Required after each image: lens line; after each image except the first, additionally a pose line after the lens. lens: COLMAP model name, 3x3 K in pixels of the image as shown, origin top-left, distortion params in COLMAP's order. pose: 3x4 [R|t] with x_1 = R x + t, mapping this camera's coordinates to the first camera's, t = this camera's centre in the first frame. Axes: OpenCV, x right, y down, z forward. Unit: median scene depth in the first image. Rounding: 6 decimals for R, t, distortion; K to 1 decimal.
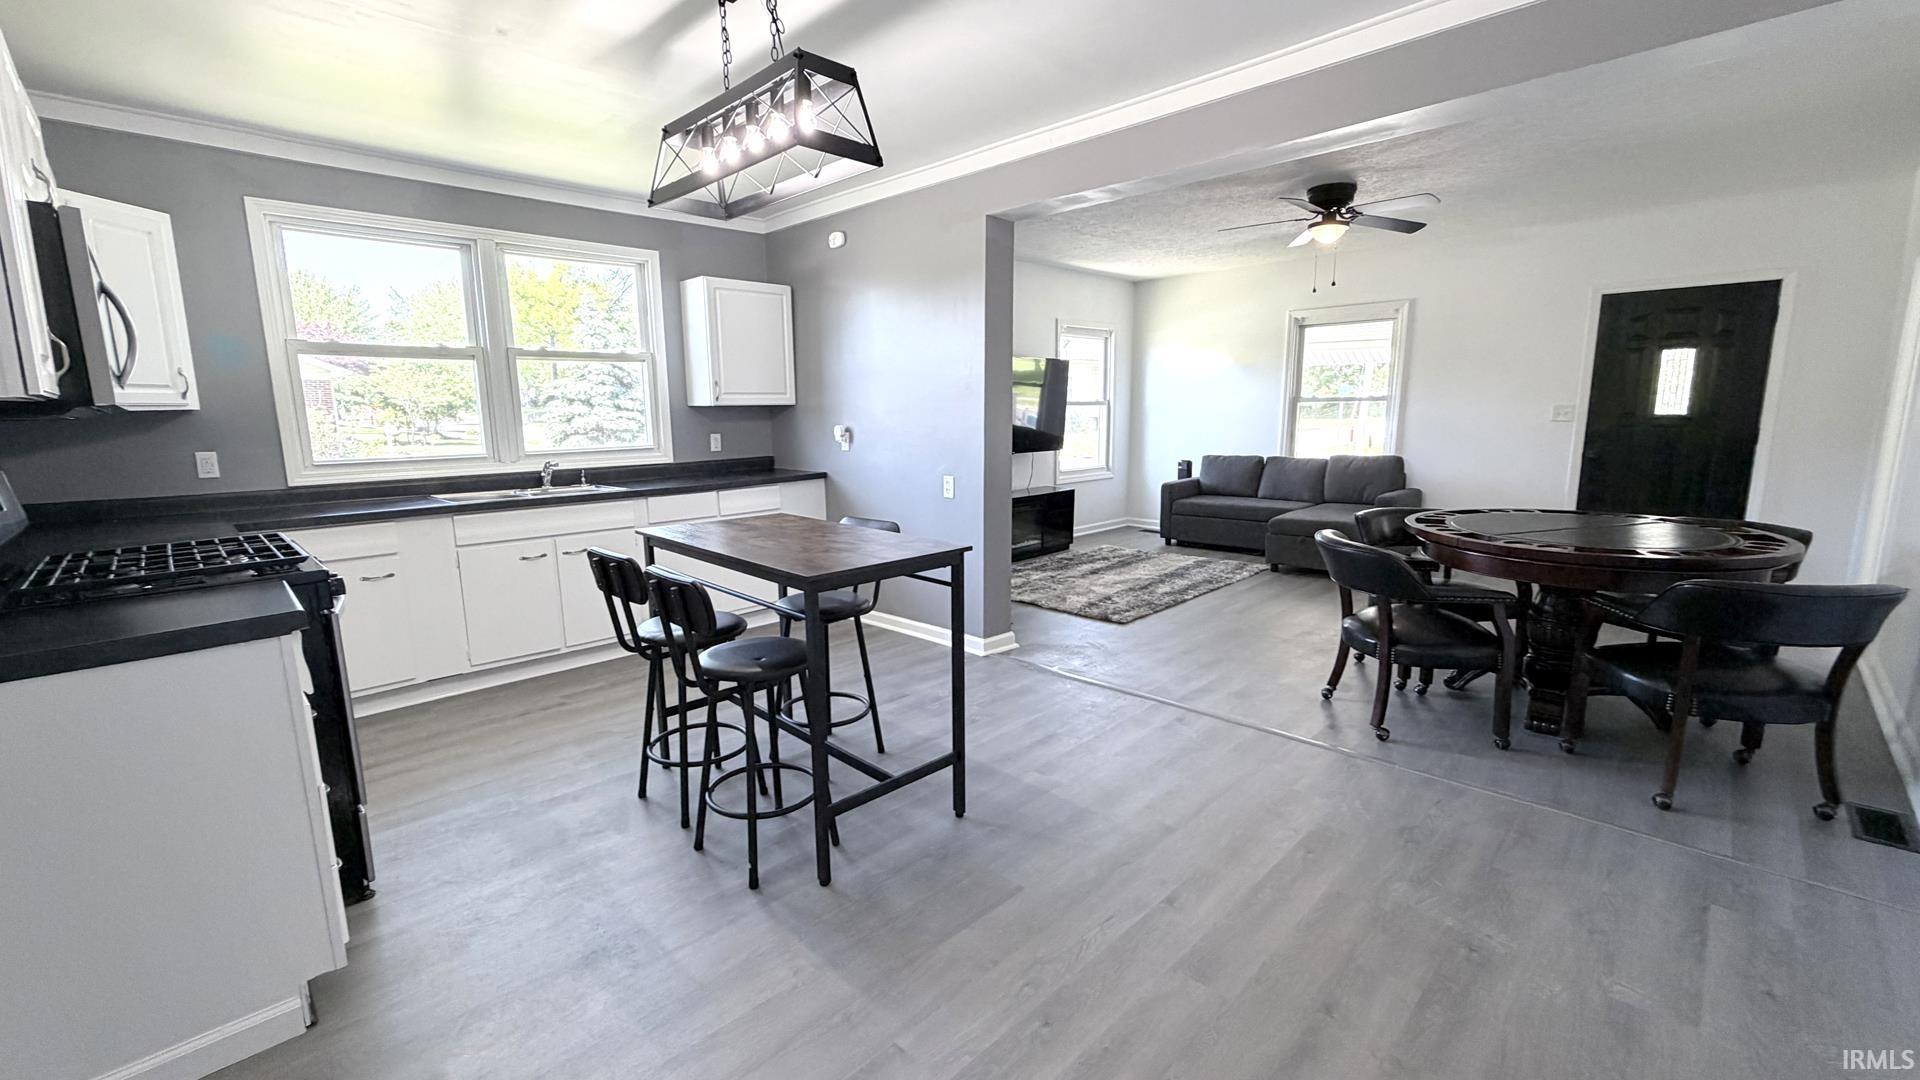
lens RADIAL K [[777.0, 0, 954.4], [0, 777.0, 539.8], [0, 0, 1]] dist [-0.001924, -0.000276]
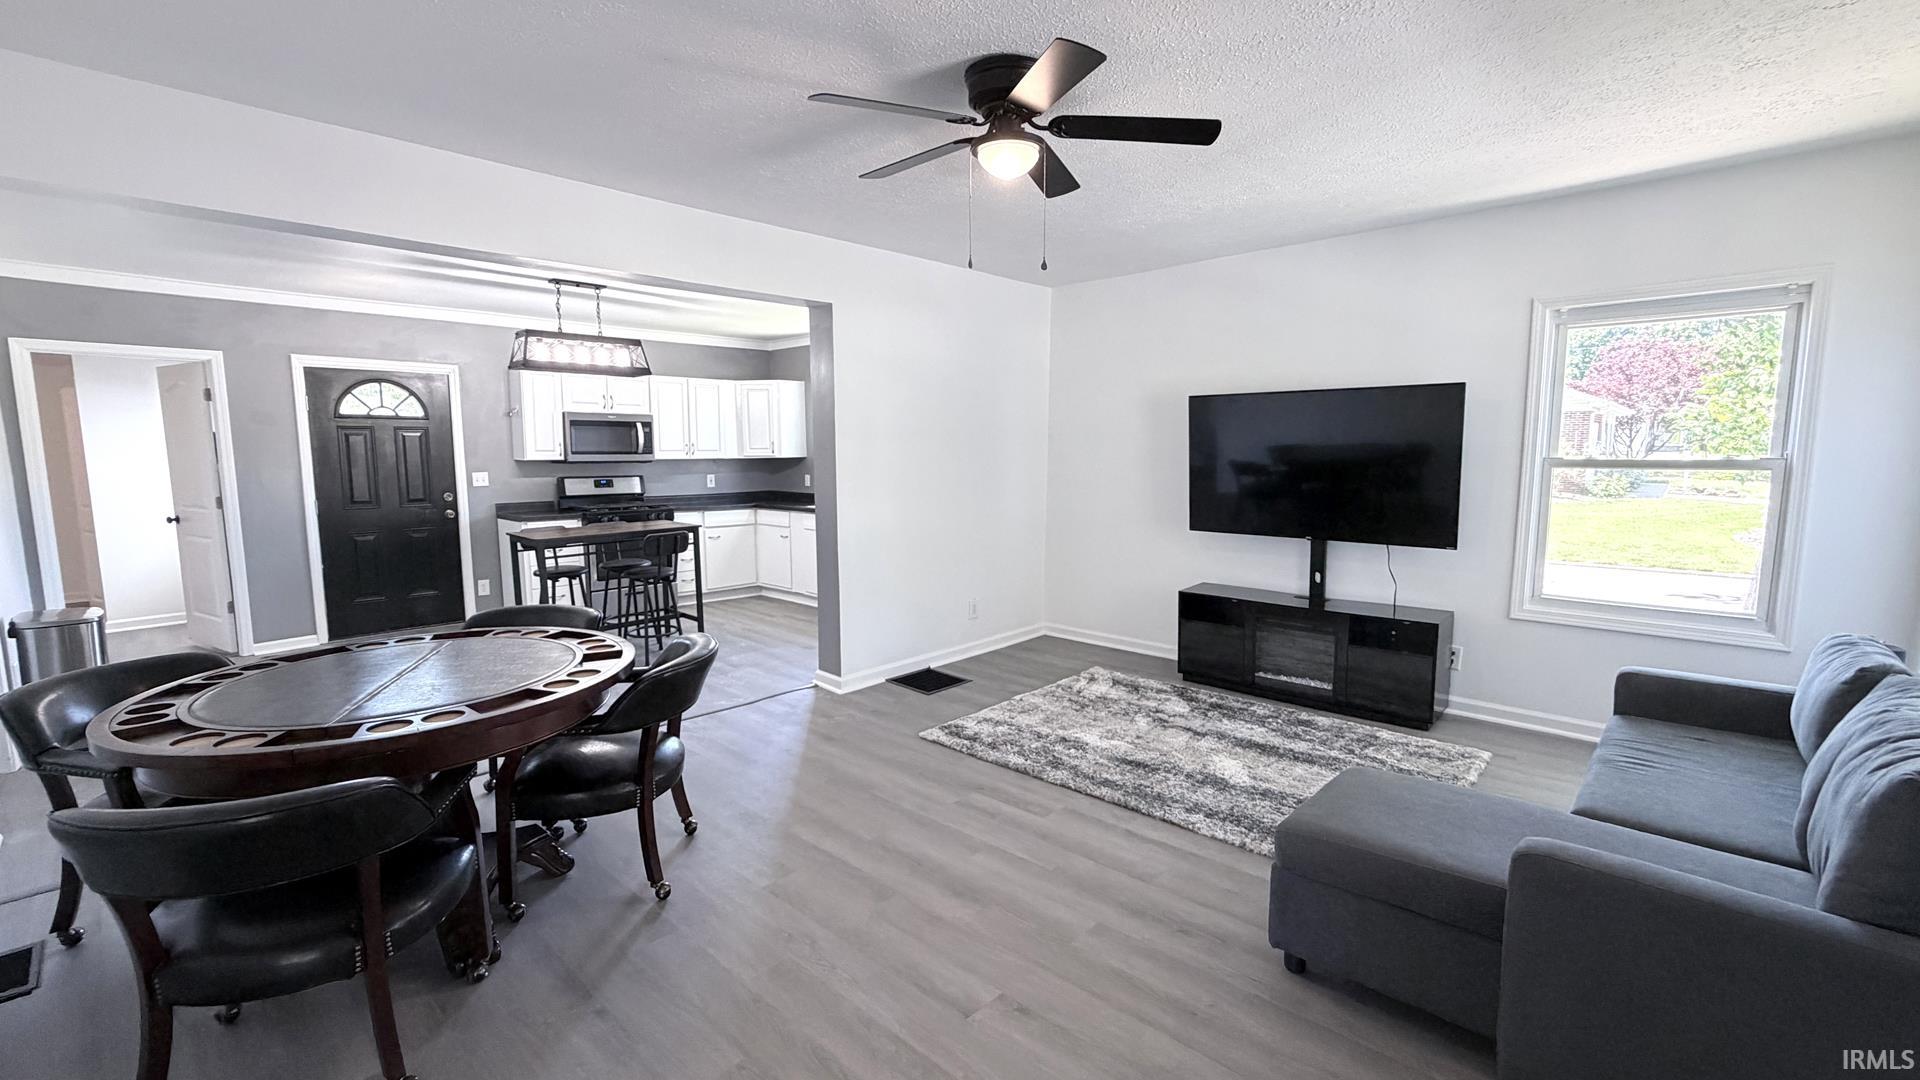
lens RADIAL K [[797.2, 0, 960.0], [0, 797.2, 540.0], [0, 0, 1]] dist [0.000694, 0.000047]
pose [[0.018229, 0.128179, -0.991584, 1.126663], [-0.160162, 0.979316, 0.123649, -0.226490], [0.986922, 0.156560, 0.038381, 1.080758]]
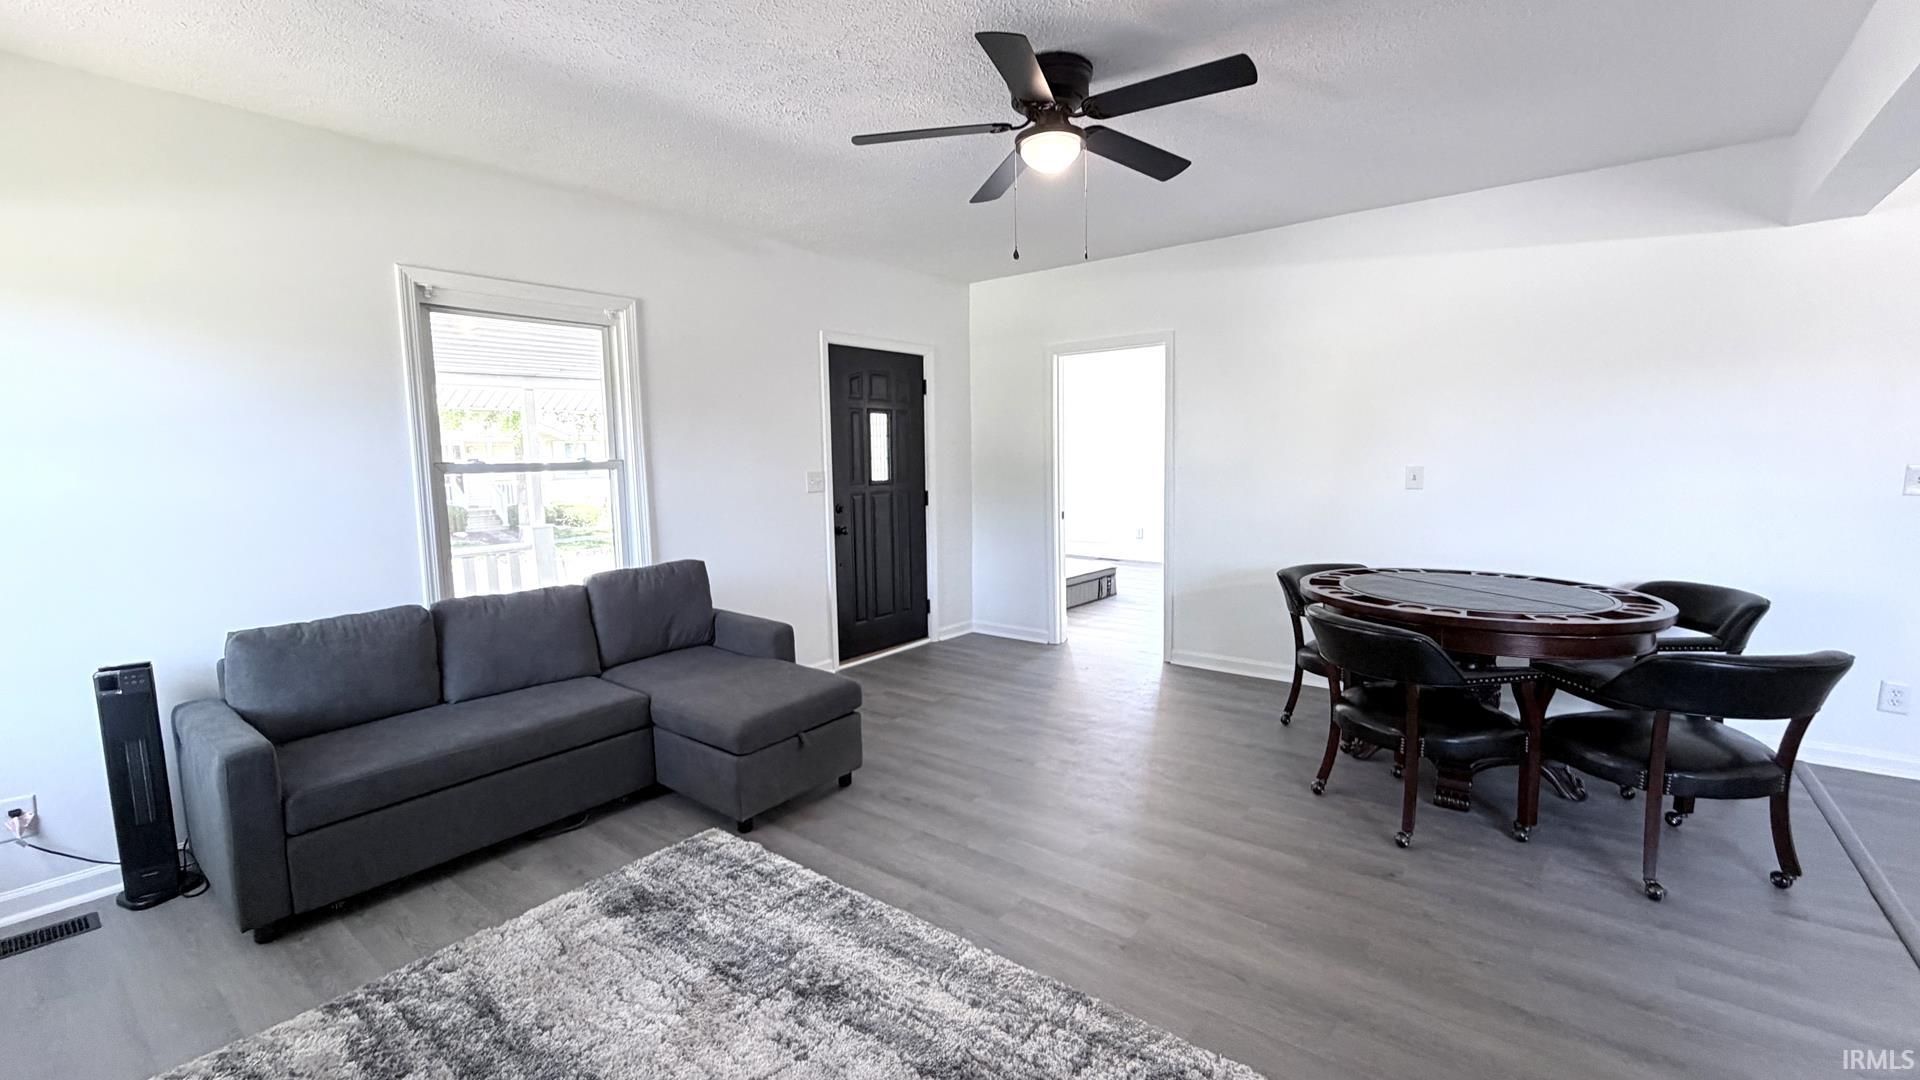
lens RADIAL K [[780.9, 0, 969.2], [0, 780.9, 586.3], [0, 0, 1]] dist [-0.000197, -0.000065]
pose [[-0.121460, -0.156368, 0.980202, -0.082456], [0.179964, 0.967678, 0.176670, -0.235071], [-0.976146, 0.197860, -0.089394, 1.266881]]
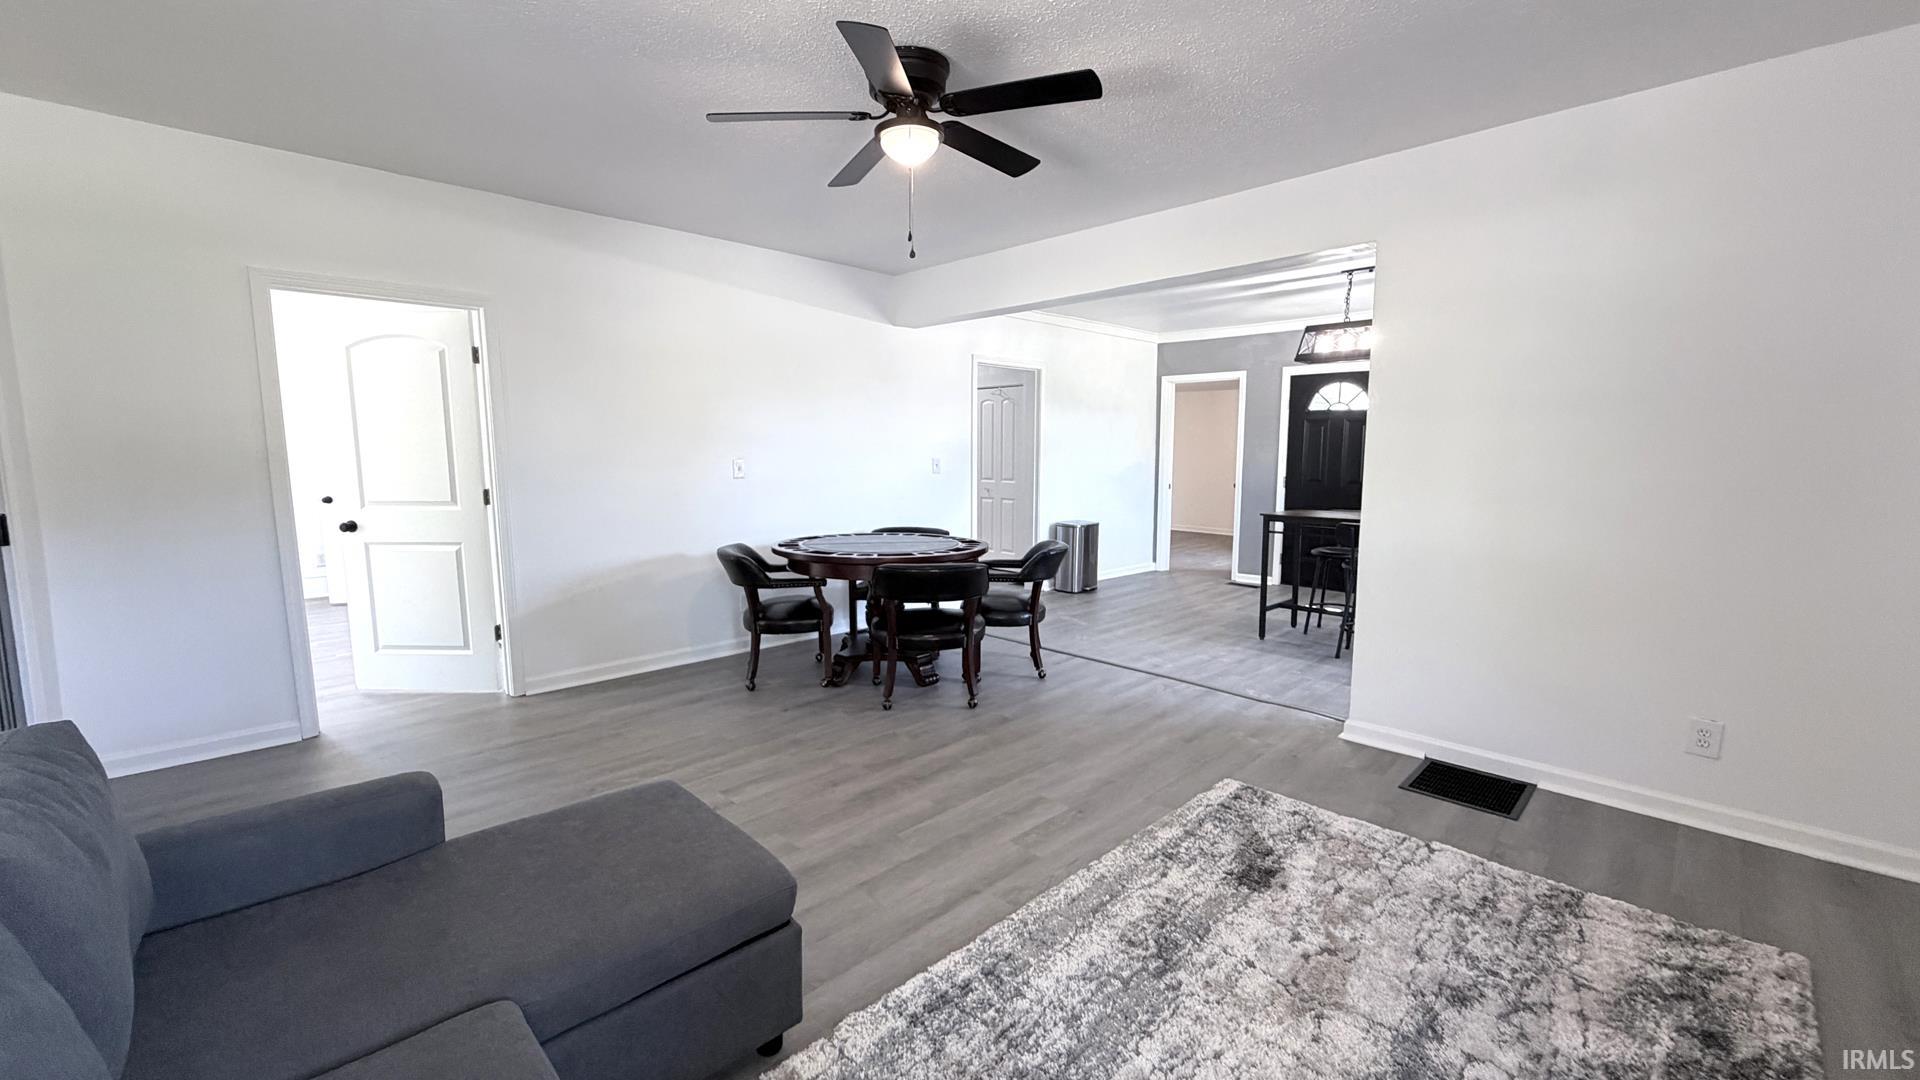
lens RADIAL K [[777.0, 0, 954.4], [0, 777.0, 539.8], [0, 0, 1]] dist [-0.001924, -0.000276]
pose [[-0.999697, 0.006602, 0.023719, 0.471680], [0.012951, 0.960326, 0.278580, -0.306014], [-0.020938, 0.278802, -0.960120, 1.749925]]
